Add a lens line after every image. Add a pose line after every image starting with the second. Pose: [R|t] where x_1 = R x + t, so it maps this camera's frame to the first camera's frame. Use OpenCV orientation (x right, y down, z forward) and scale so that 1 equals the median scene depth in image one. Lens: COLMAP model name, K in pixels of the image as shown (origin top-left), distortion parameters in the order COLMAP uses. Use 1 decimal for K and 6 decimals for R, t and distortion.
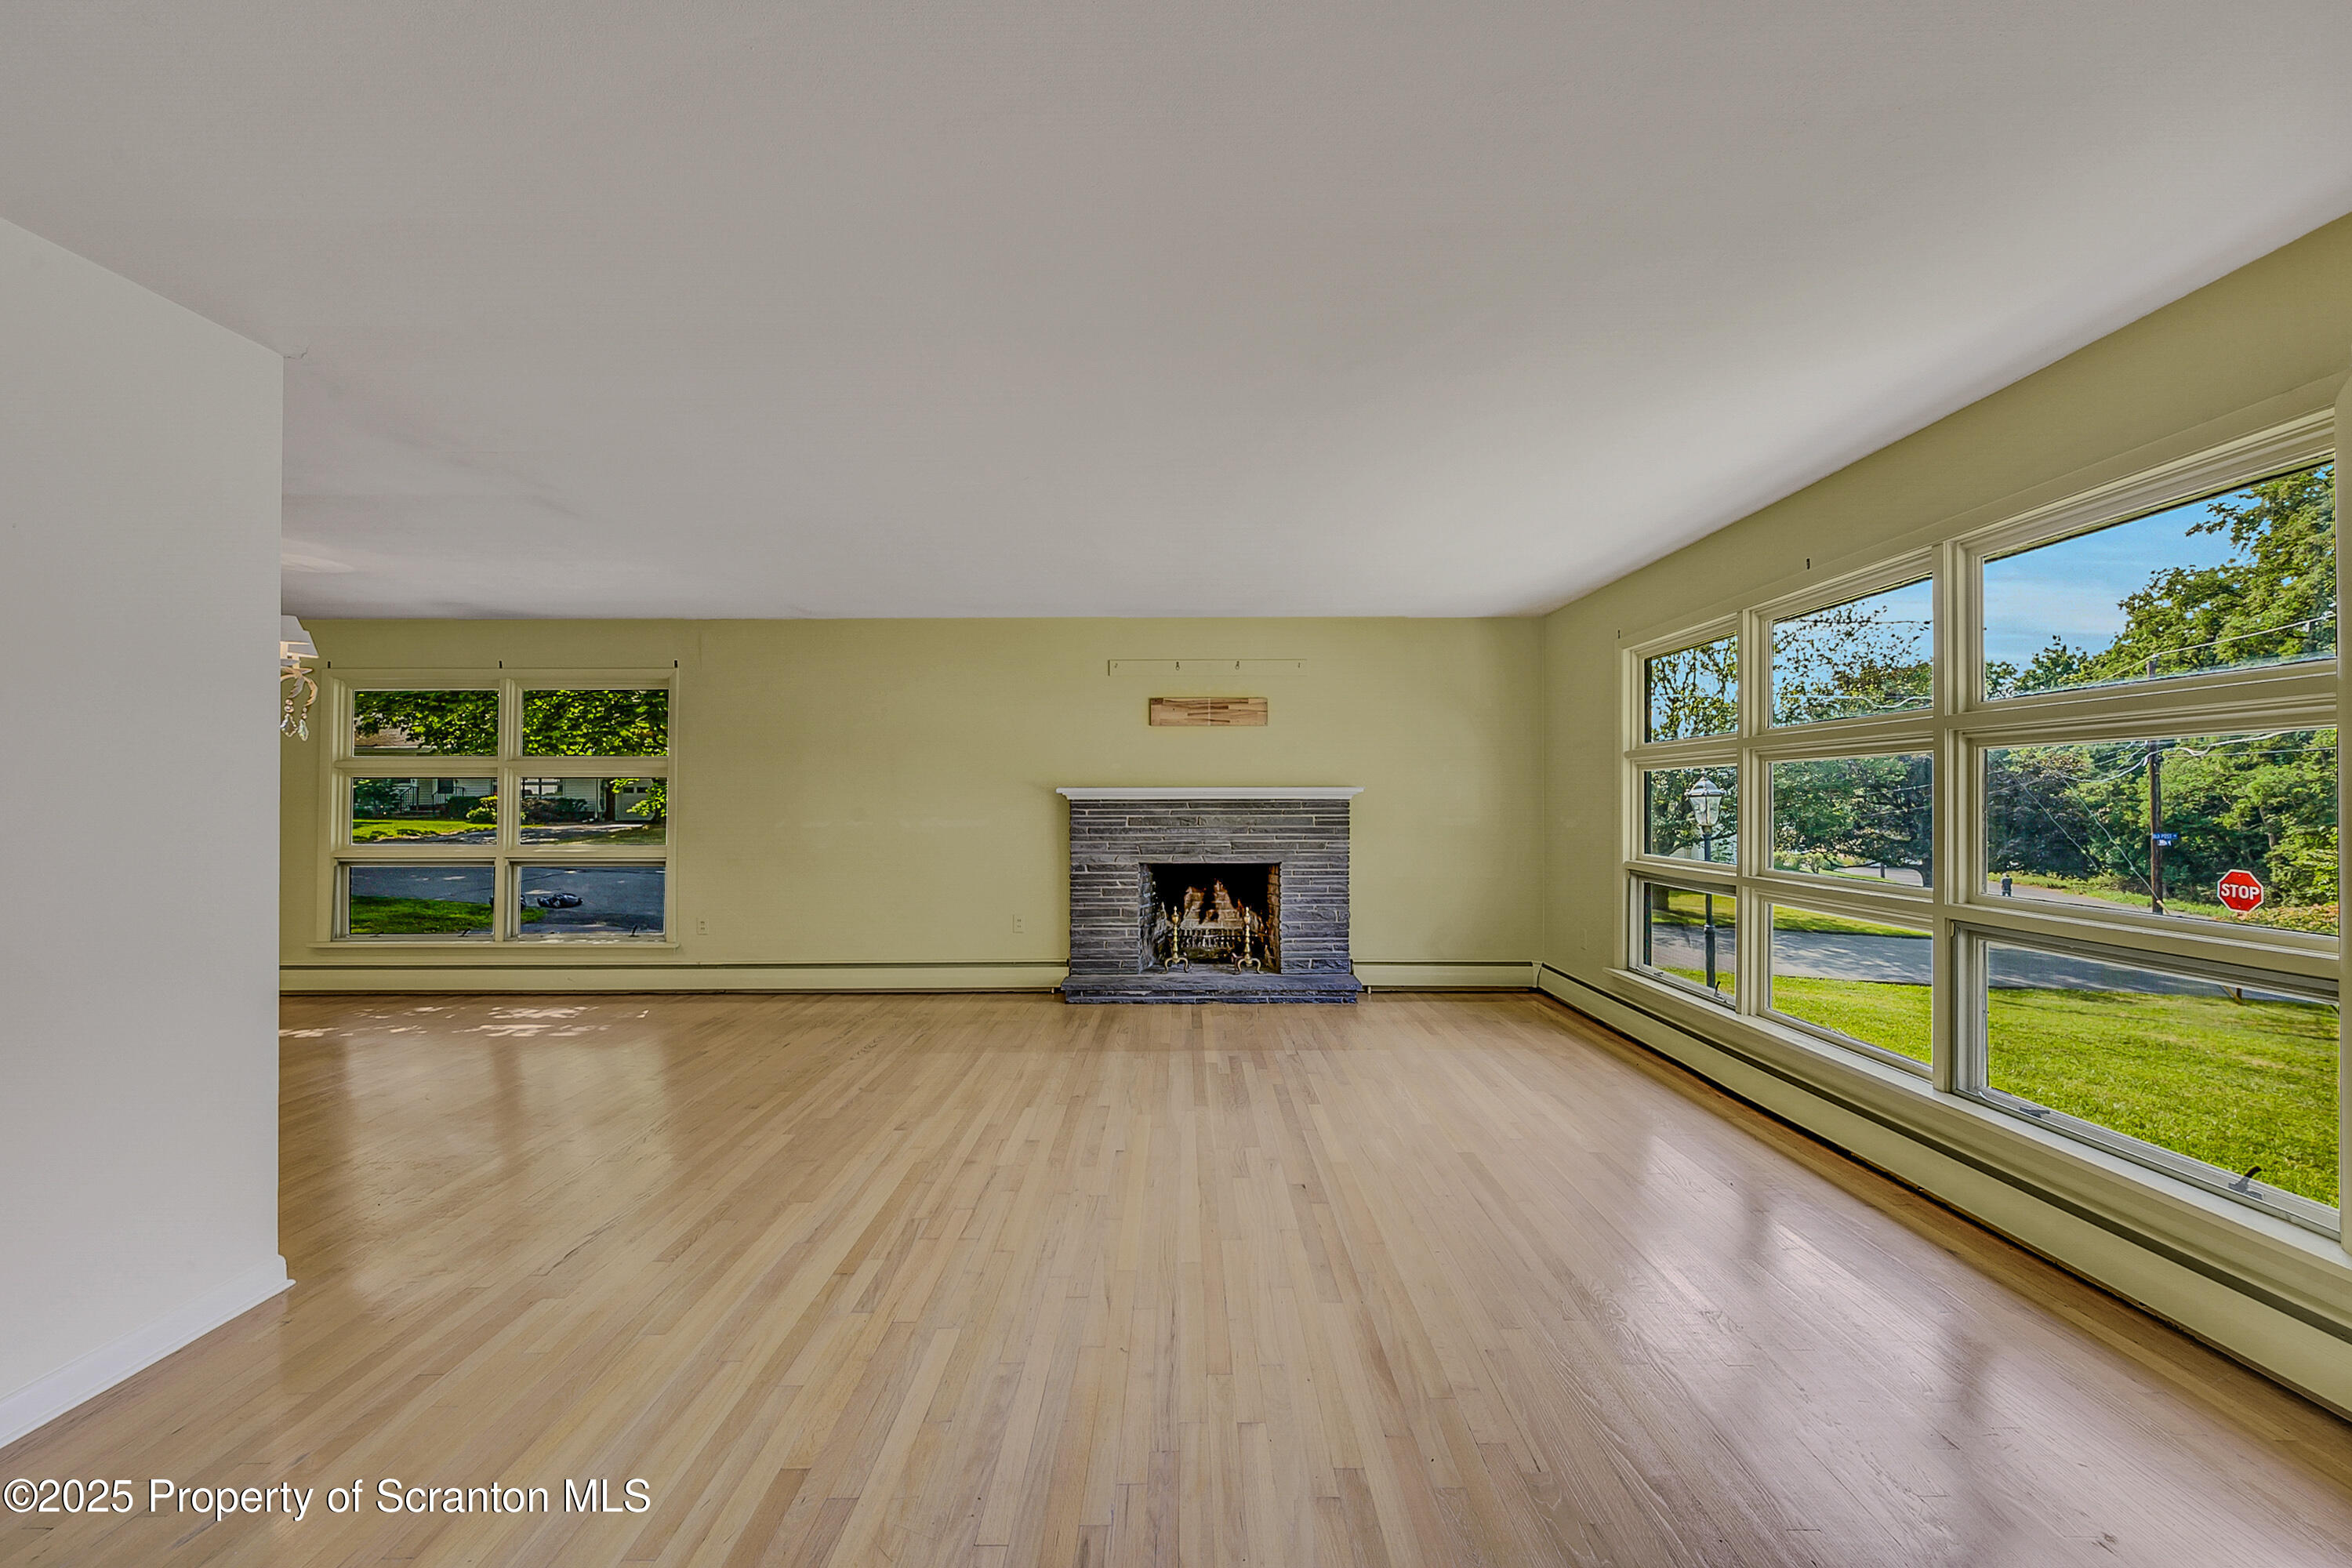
lens RADIAL K [[921.1, 0, 1181.5], [0, 921.1, 785.8], [0, 0, 1]] dist [-0.002323, 0.000322]
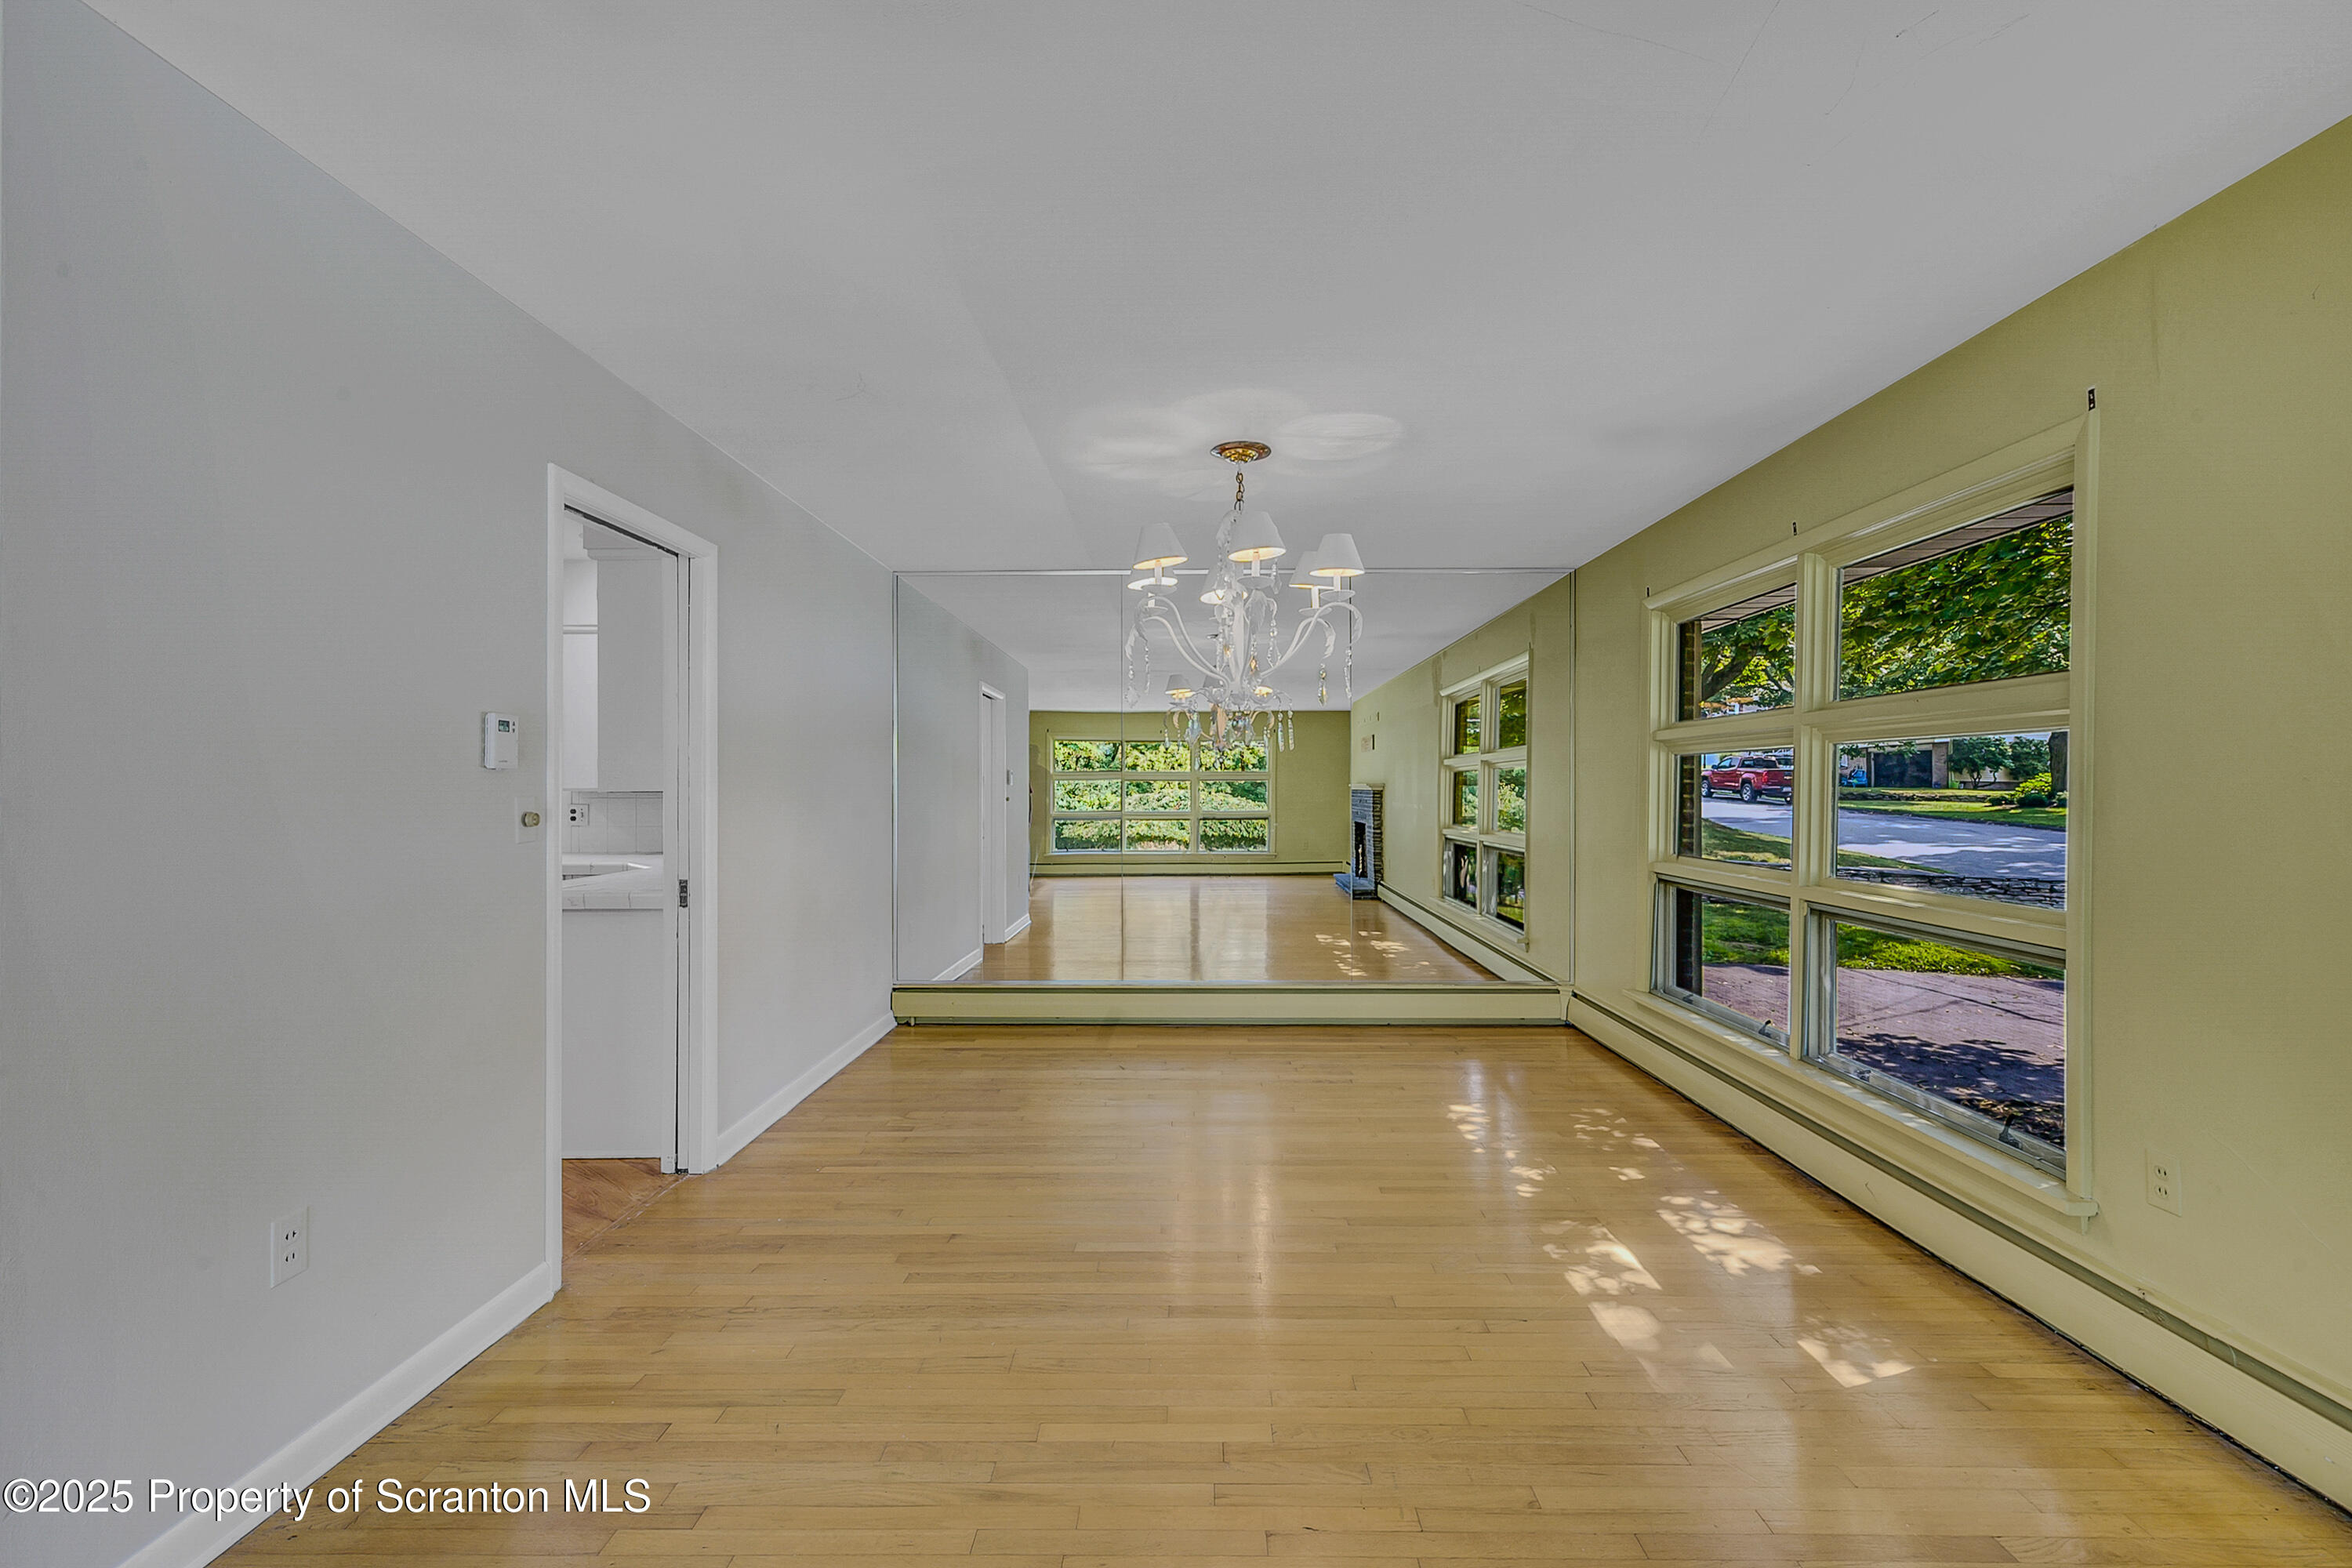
lens RADIAL K [[1006.8, 0, 1180.1], [0, 1006.8, 796.4], [0, 0, 1]] dist [0.002355, 0.000386]
pose [[-0.025871, 0.011000, -0.999605, -0.162734], [0.014281, 0.999841, 0.010633, 0.008981], [0.999563, -0.014000, -0.026024, 0.676333]]
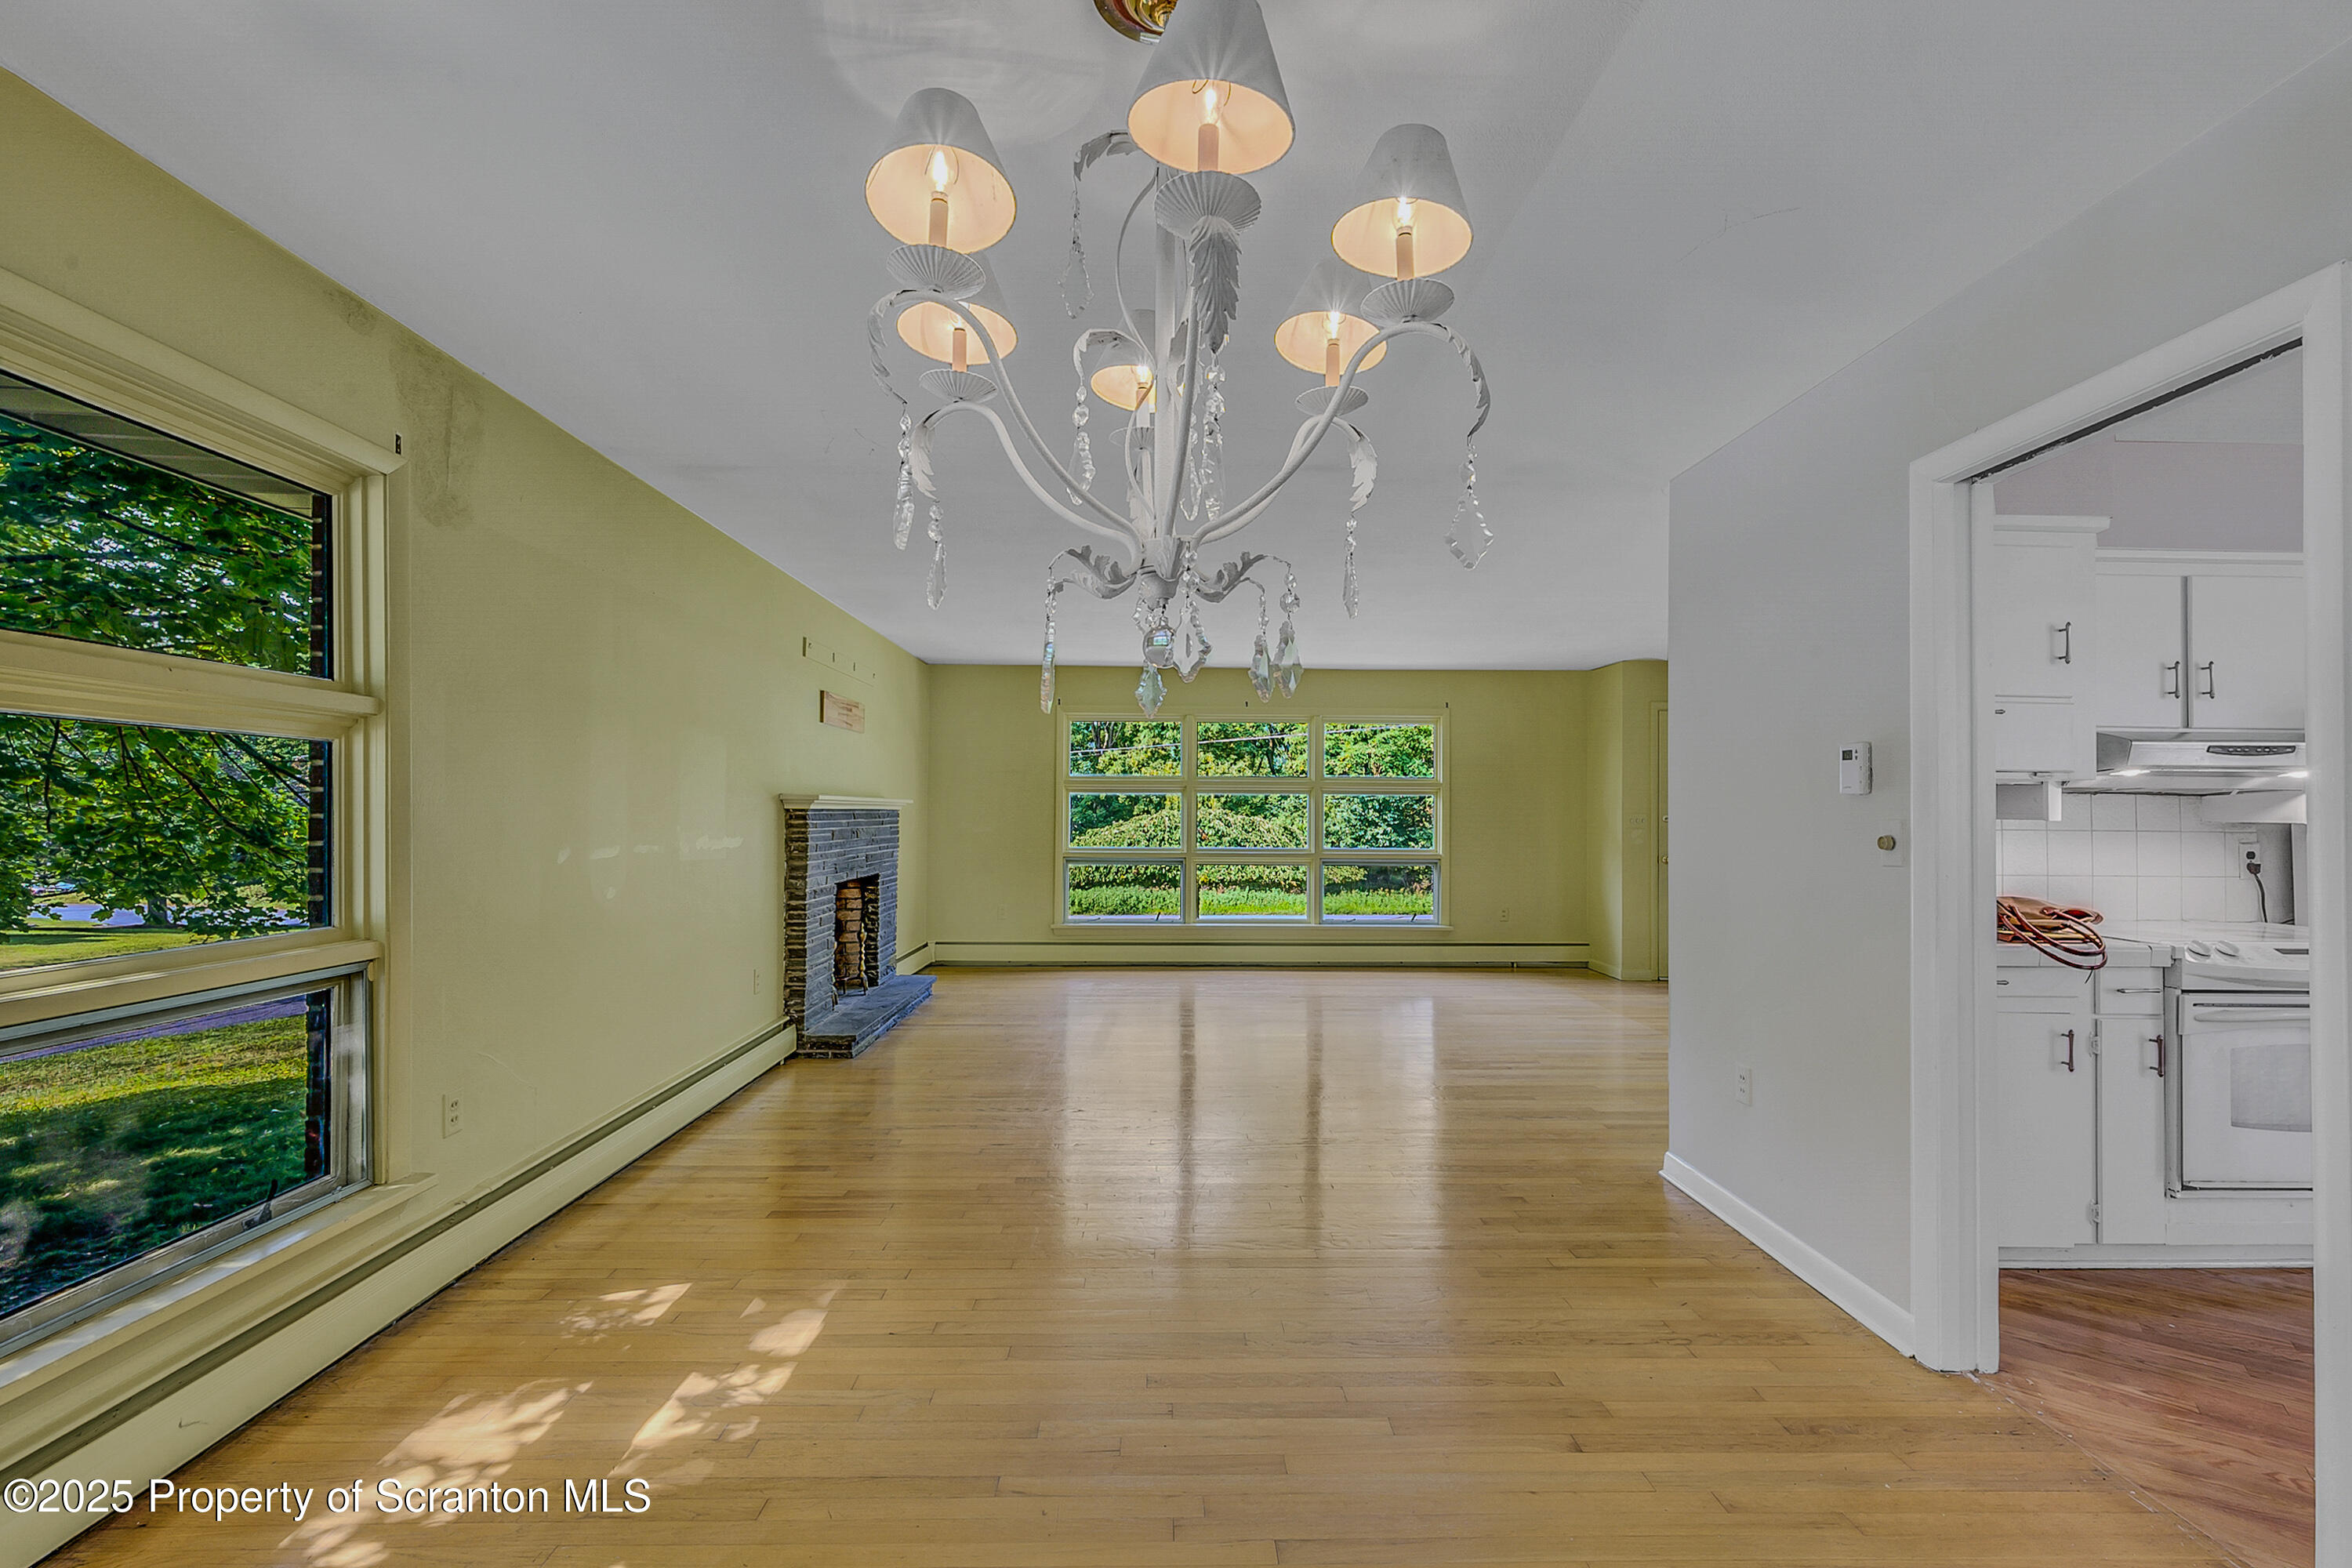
lens RADIAL K [[970.0, 0, 1191.4], [0, 970.0, 805.8], [0, 0, 1]] dist [-0.001695, 0.000006]
pose [[-0.021408, 0.009517, 0.999726, -0.953865], [-0.020857, 0.999733, -0.009964, 0.013615], [-0.999553, -0.021065, -0.021204, 0.691892]]
